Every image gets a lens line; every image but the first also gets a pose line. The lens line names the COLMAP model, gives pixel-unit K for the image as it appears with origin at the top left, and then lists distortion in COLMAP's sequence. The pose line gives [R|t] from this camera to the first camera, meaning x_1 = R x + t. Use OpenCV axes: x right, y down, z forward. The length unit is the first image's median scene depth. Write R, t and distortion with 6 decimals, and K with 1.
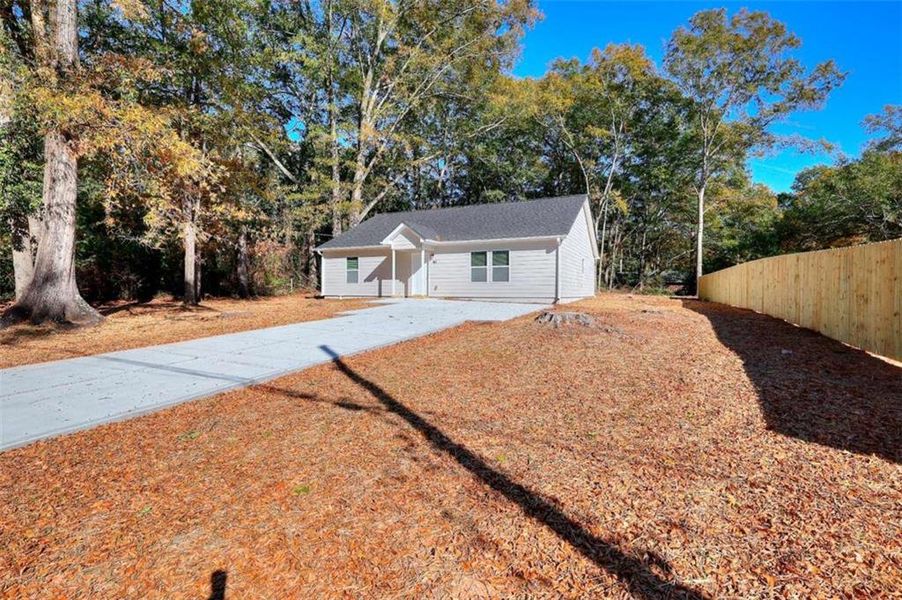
lens RADIAL K [[422.4, 0, 447.0], [0, 422.4, 295.8], [0, 0, 1]] dist [0.000584, 0.000200]
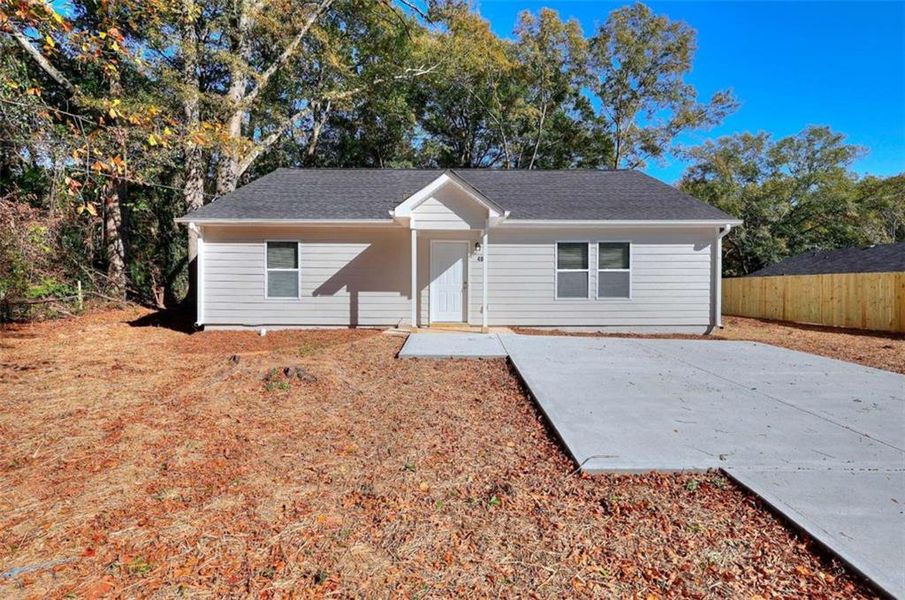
lens RADIAL K [[423.8, 0, 448.5], [0, 423.8, 295.8], [0, 0, 1]] dist [0.000584, 0.000200]
pose [[0.892253, -0.006991, 0.451482, -0.306881], [0.005291, 0.999973, 0.005027, -0.037533], [-0.451505, -0.002096, 0.892266, 0.560746]]
